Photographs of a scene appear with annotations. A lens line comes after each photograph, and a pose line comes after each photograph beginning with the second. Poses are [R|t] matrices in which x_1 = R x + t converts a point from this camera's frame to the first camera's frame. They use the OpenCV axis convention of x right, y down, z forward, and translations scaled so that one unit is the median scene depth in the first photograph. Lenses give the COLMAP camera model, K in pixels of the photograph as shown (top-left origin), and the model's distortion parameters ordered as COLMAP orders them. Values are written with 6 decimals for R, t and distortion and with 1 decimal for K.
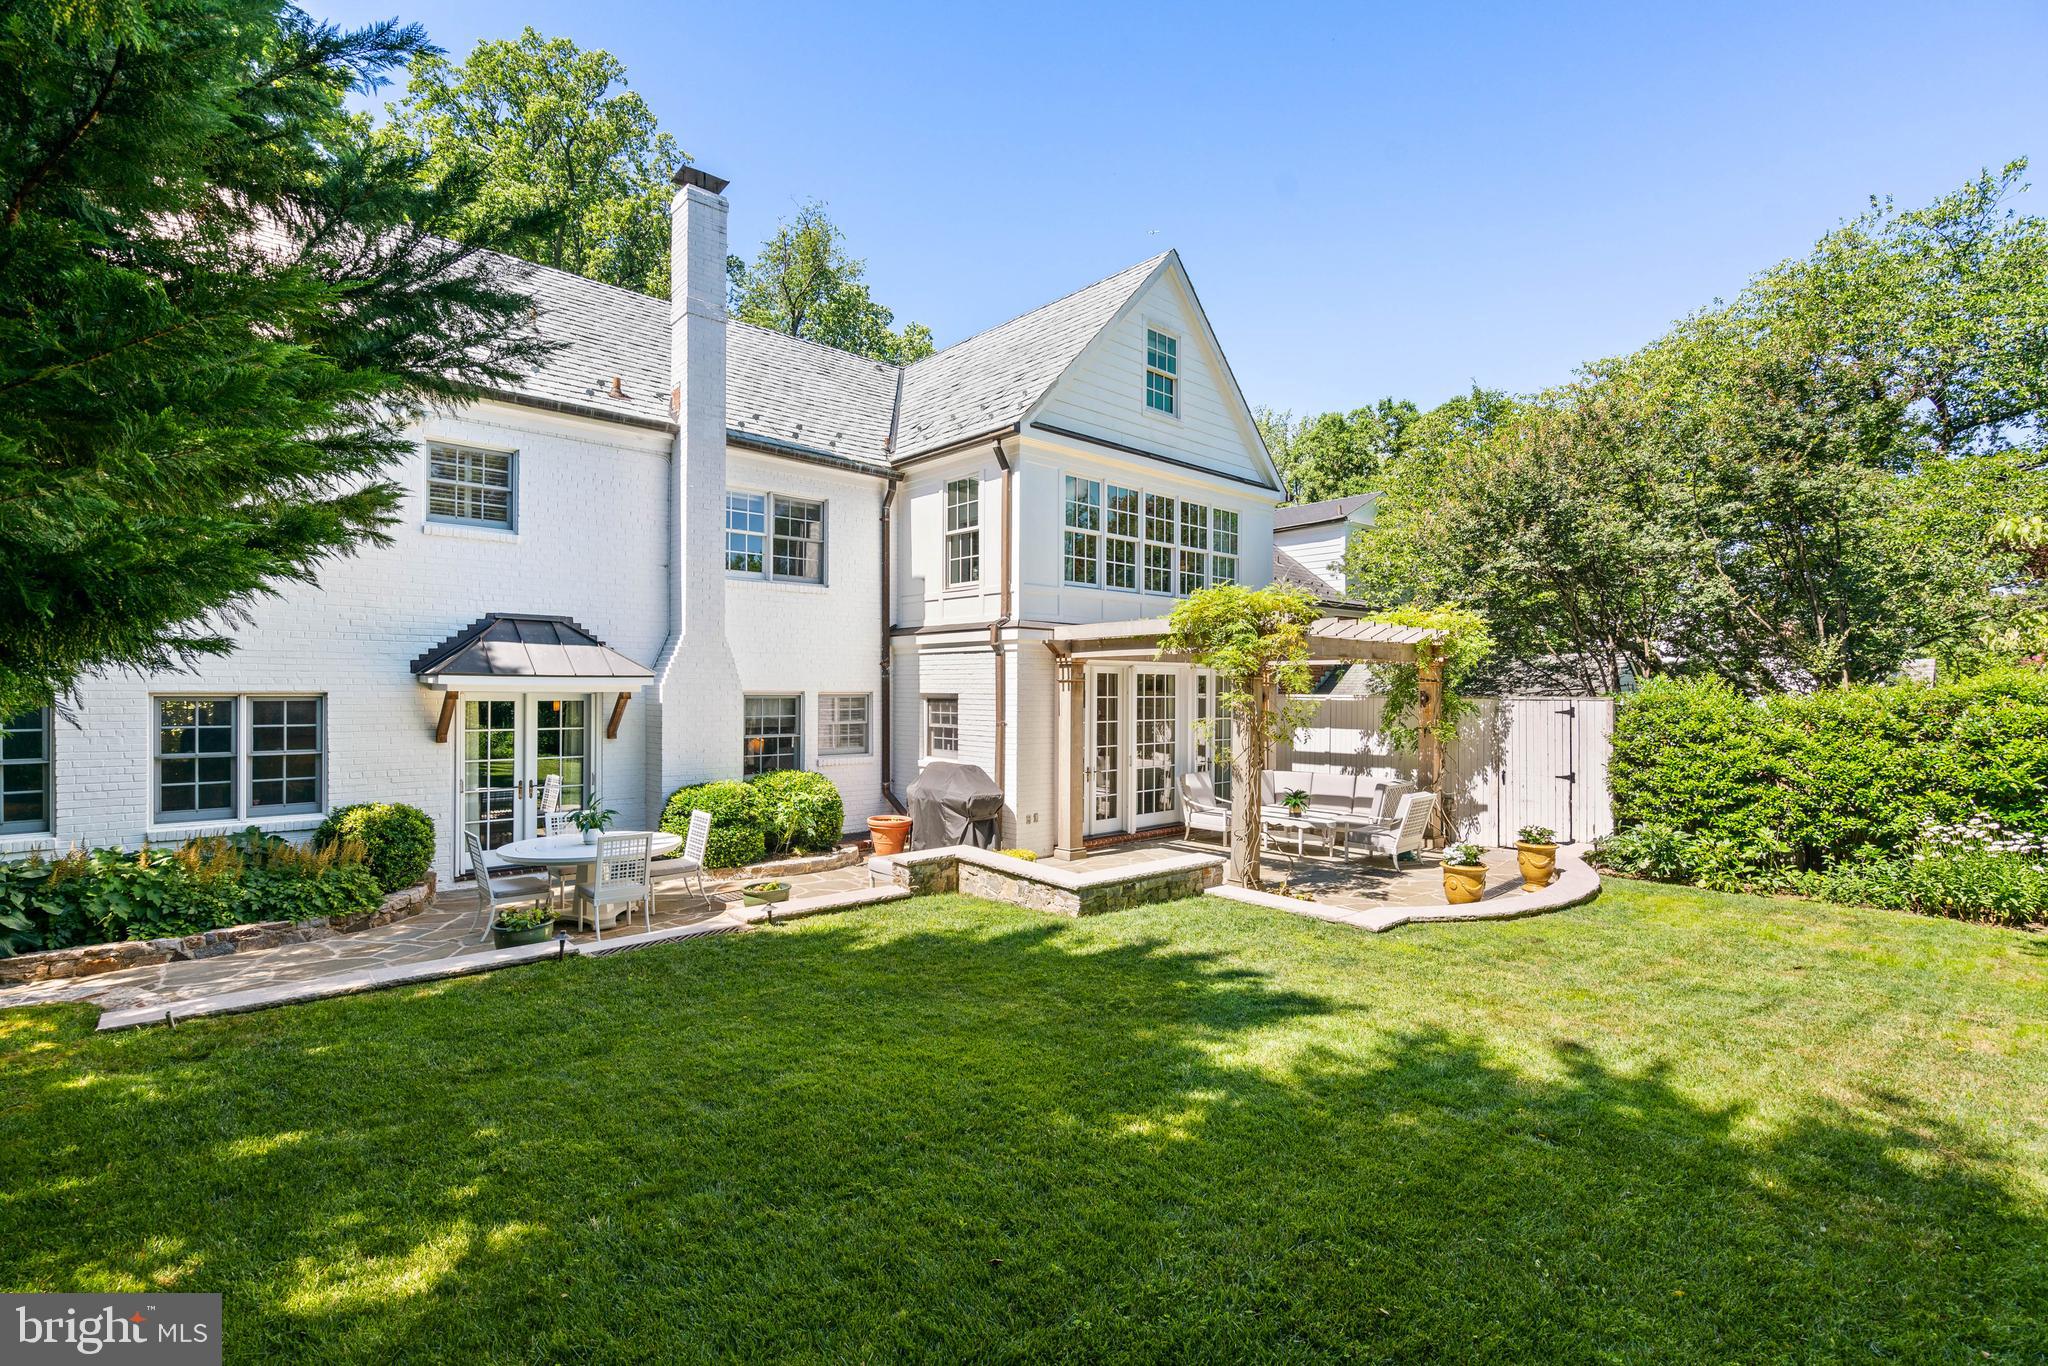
lens RADIAL K [[926.2, 0, 1002.8], [0, 926.2, 685.4], [0, 0, 1]] dist [-0.009942, 0.003769]
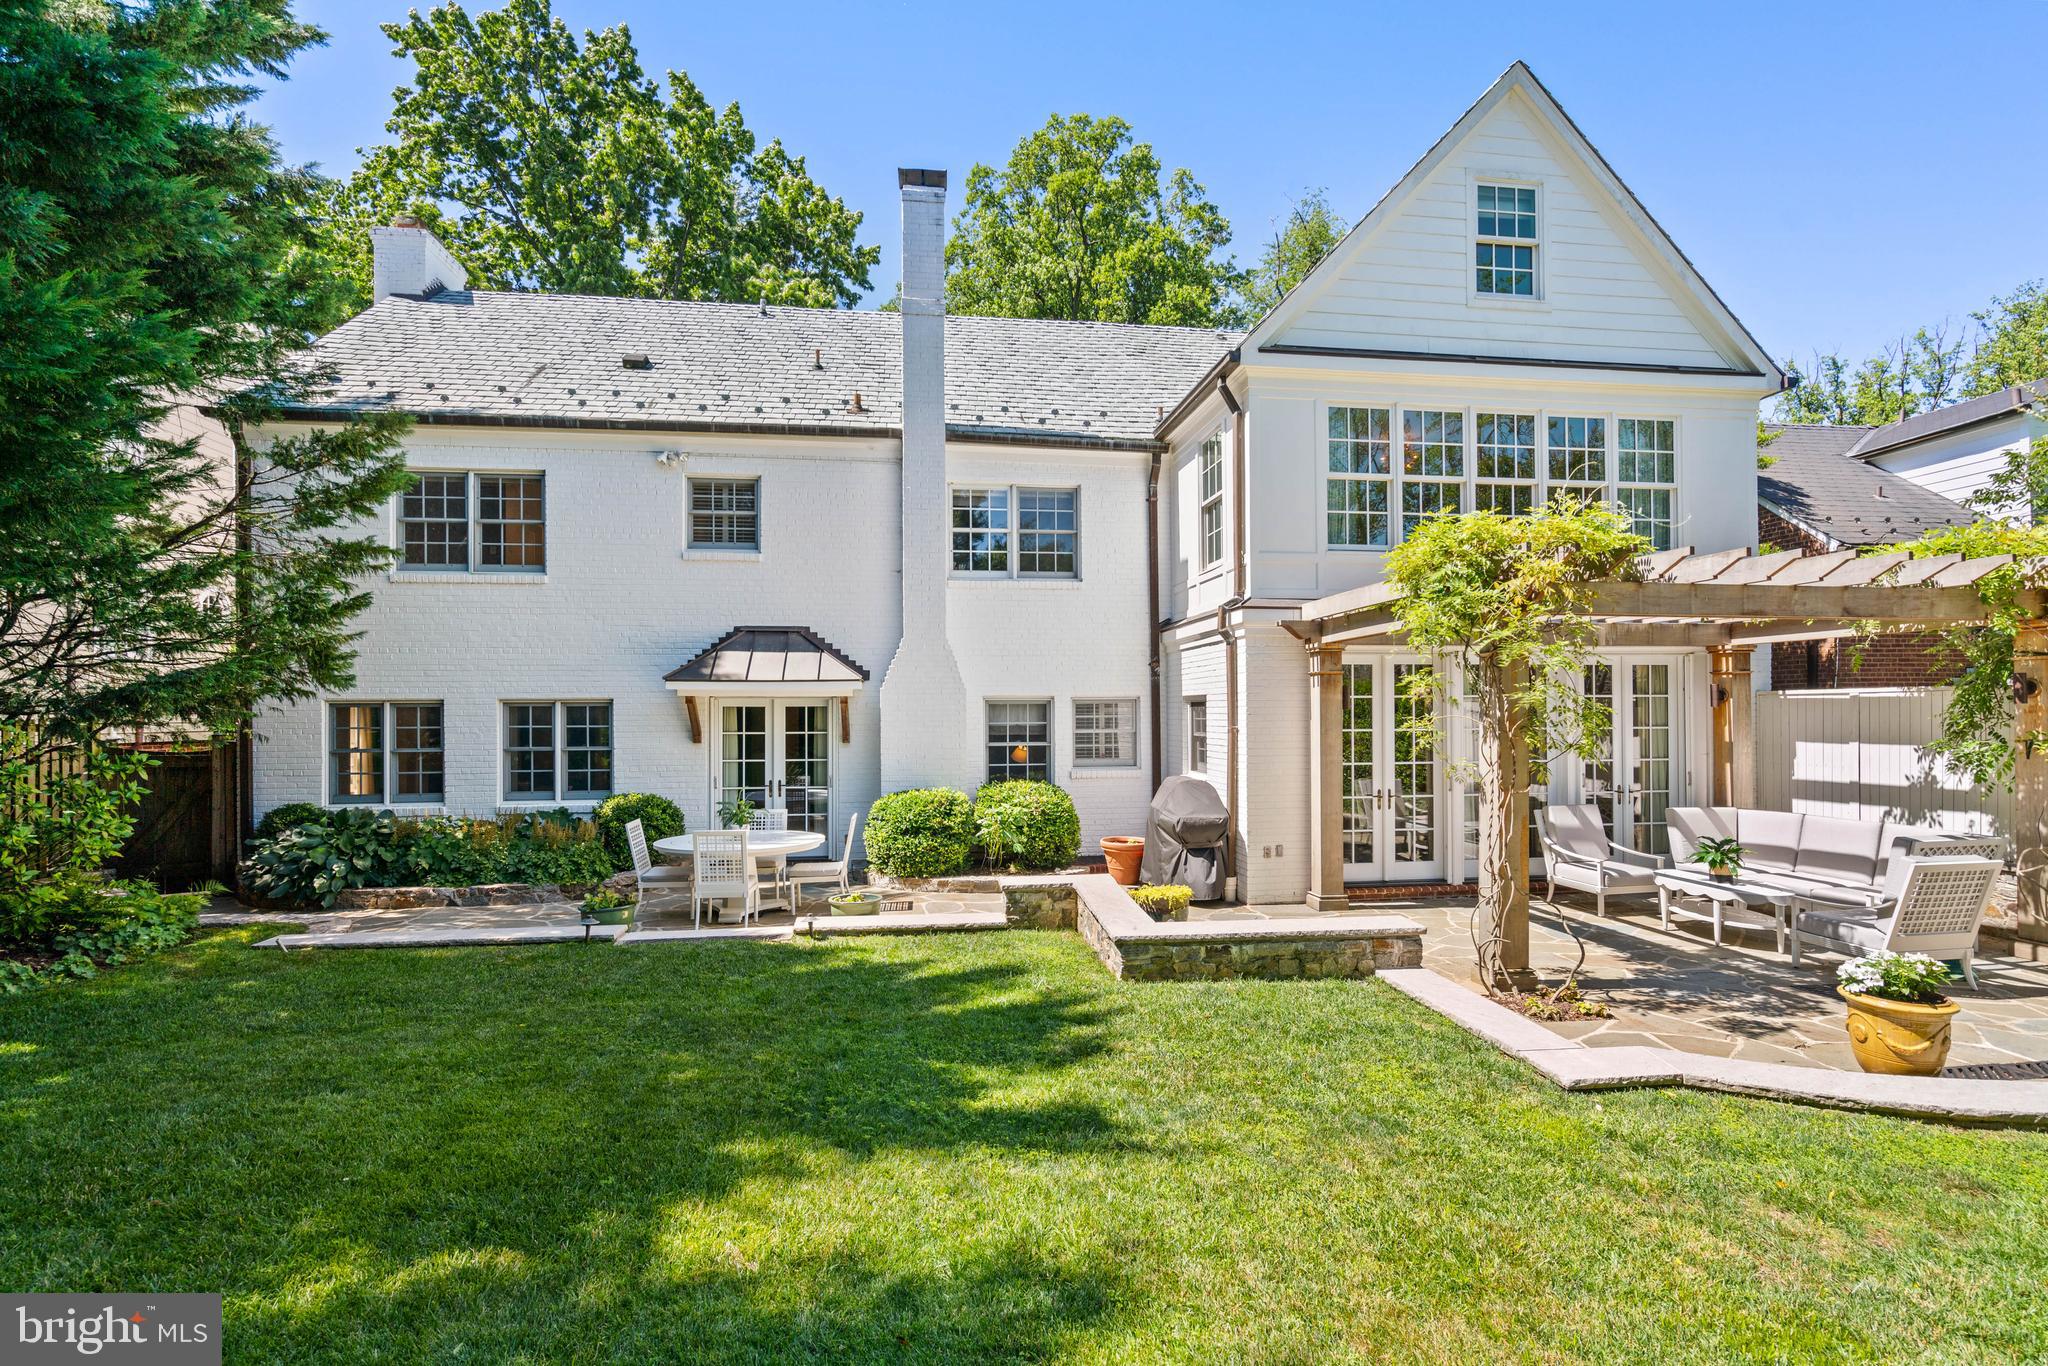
lens RADIAL K [[926.2, 0, 1014.1], [0, 926.2, 704.1], [0, 0, 1]] dist [-0.009942, 0.003769]
pose [[0.829100, -0.013883, -0.558927, 0.291289], [0.011502, 0.999904, -0.007774, 0.023289], [0.558981, 0.000017, 0.829180, 0.231799]]
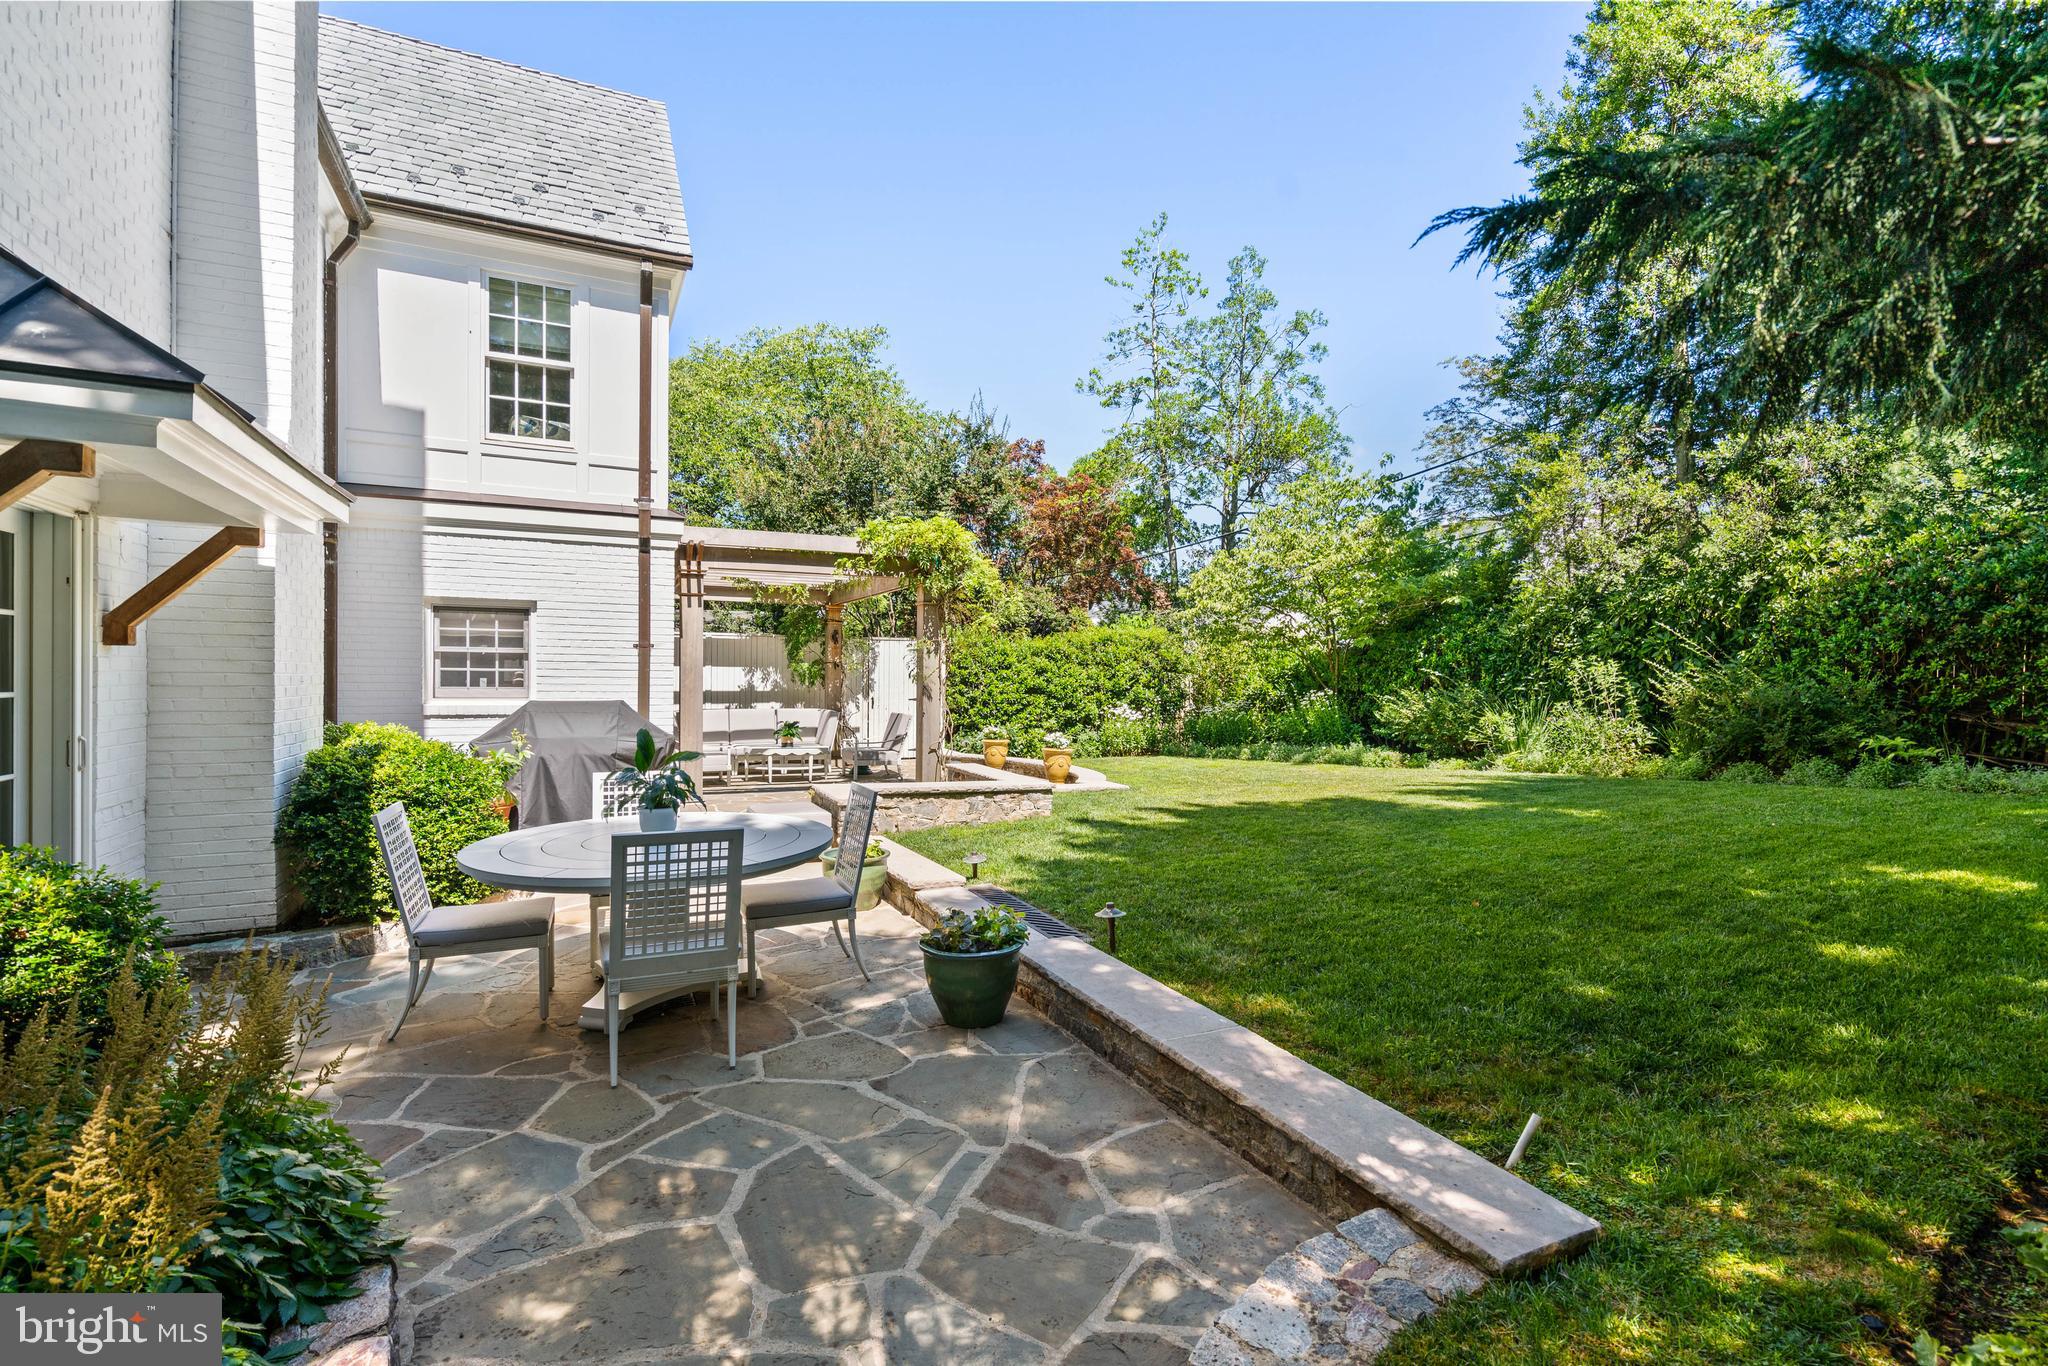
lens RADIAL K [[926.2, 0, 1023.7], [0, 926.2, 679.9], [0, 0, 1]] dist [-0.009942, 0.003769]
pose [[0.280936, -0.006052, 0.959707, -0.636833], [-0.012699, 0.999869, 0.010022, 0.059014], [-0.959642, -0.015003, 0.280823, 0.501080]]
